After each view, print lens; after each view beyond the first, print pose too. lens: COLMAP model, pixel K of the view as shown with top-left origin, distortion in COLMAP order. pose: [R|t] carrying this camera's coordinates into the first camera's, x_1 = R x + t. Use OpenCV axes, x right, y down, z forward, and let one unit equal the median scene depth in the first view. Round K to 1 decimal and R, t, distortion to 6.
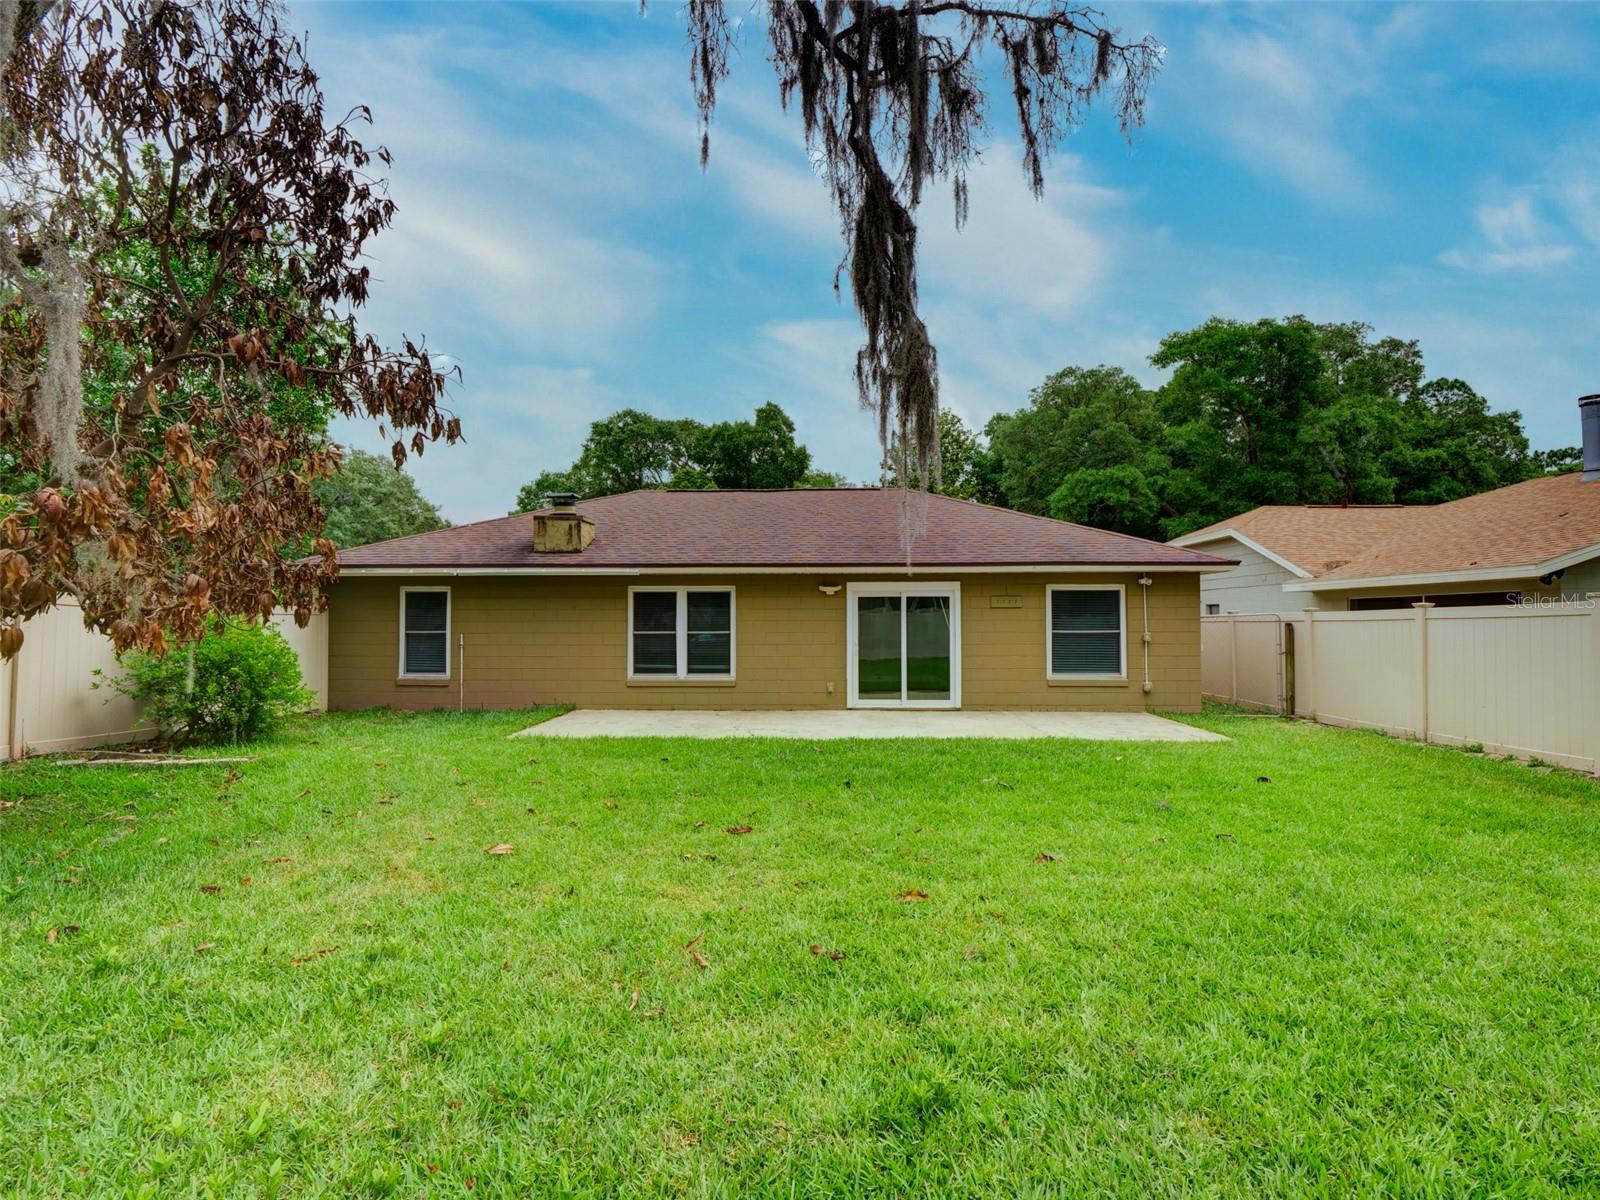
lens RADIAL K [[782.2, 0, 801.3], [0, 782.2, 603.6], [0, 0, 1]] dist [-0.014761, 0.000745]
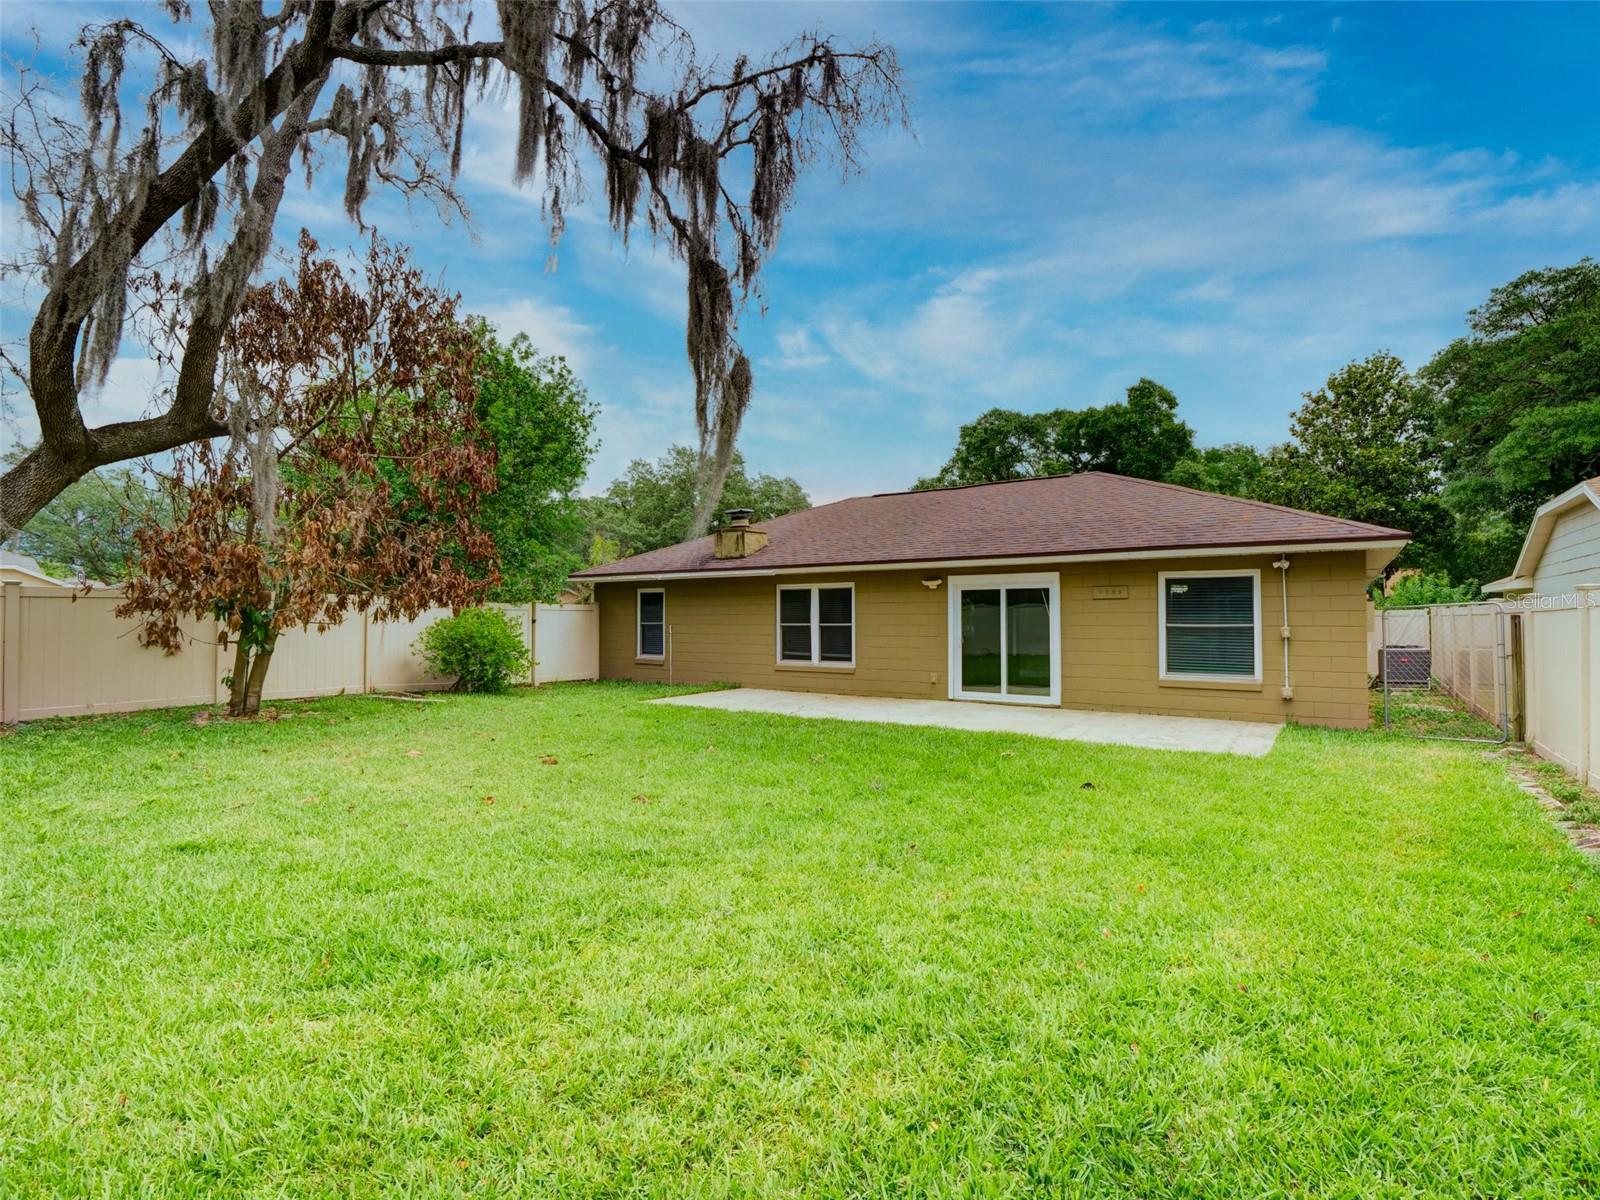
lens RADIAL K [[782.2, 0, 808.2], [0, 782.2, 604.9], [0, 0, 1]] dist [-0.014761, 0.000745]
pose [[0.841909, -0.009135, -0.539542, 0.454091], [0.012709, 0.999915, 0.002902, 0.005011], [0.539470, -0.009300, 0.841954, 0.037817]]
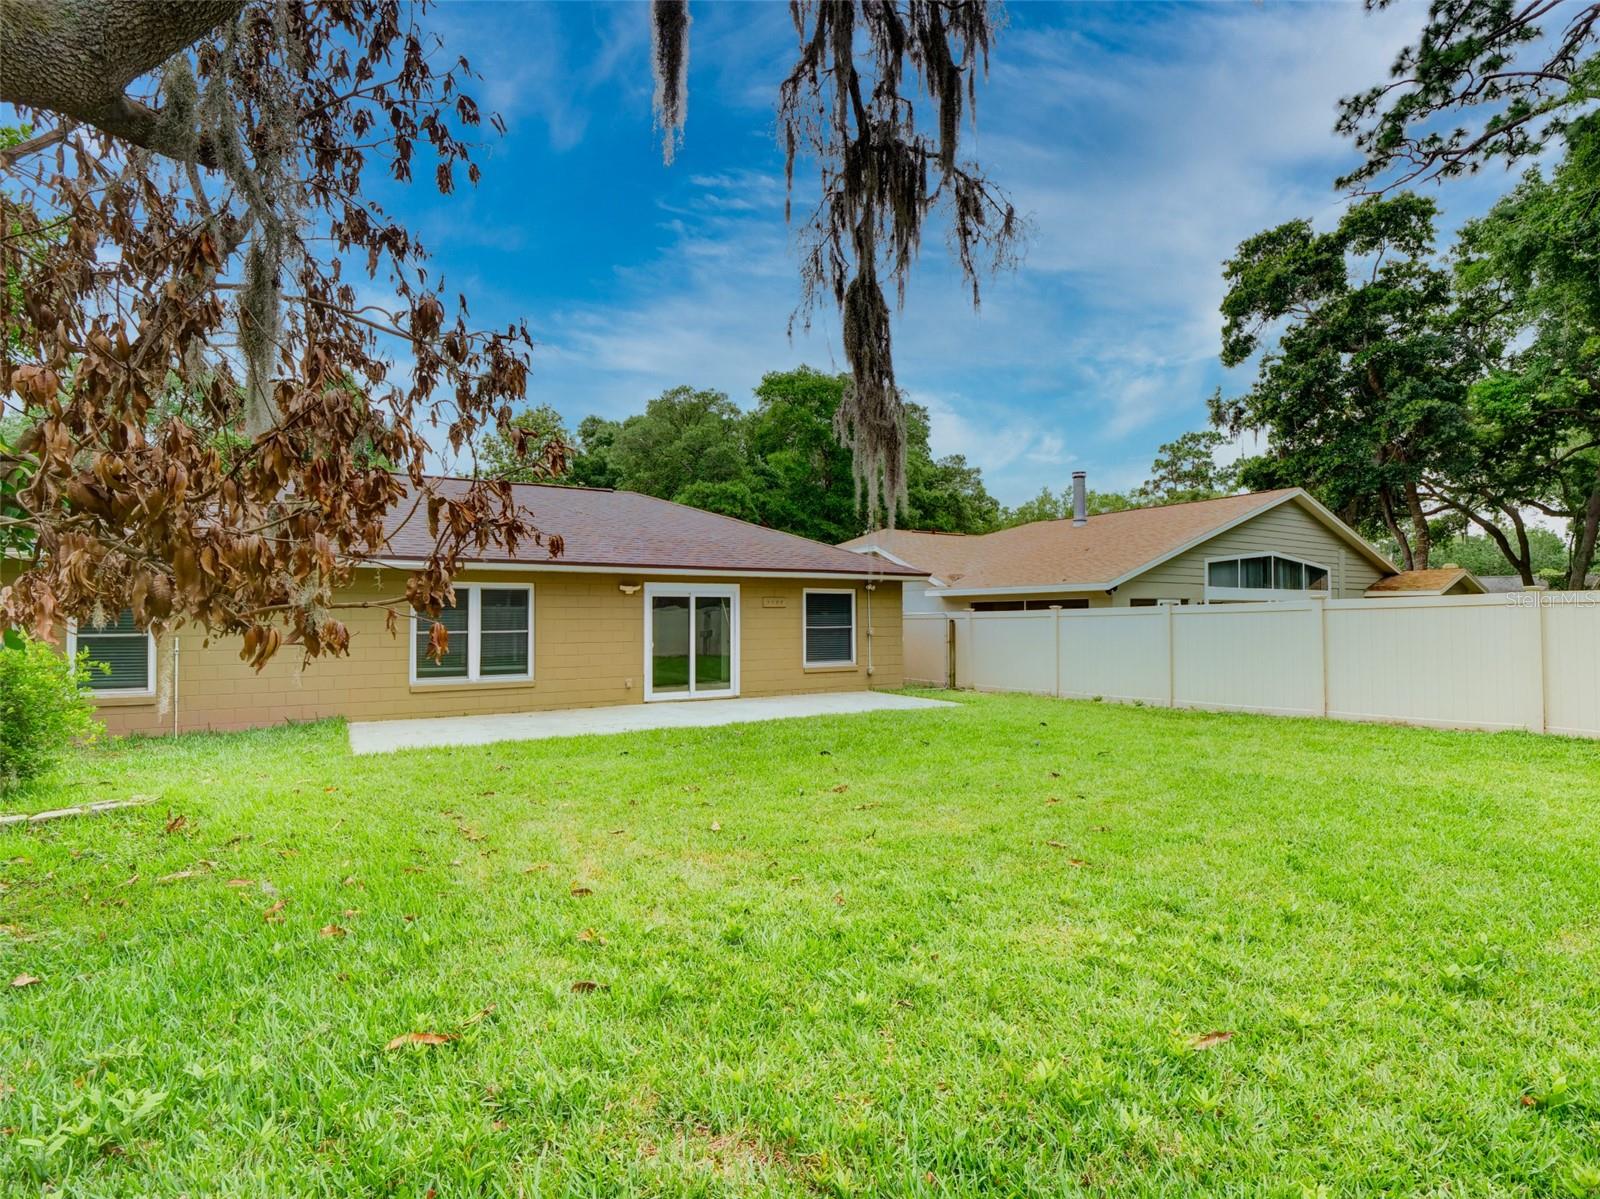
lens RADIAL K [[782.2, 0, 803.4], [0, 782.2, 600.7], [0, 0, 1]] dist [-0.014761, 0.000745]
pose [[0.830424, 0.009728, 0.557046, -0.347494], [-0.008572, 0.999952, -0.004683, 0.000480], [-0.557065, -0.000886, 0.830468, 0.007977]]
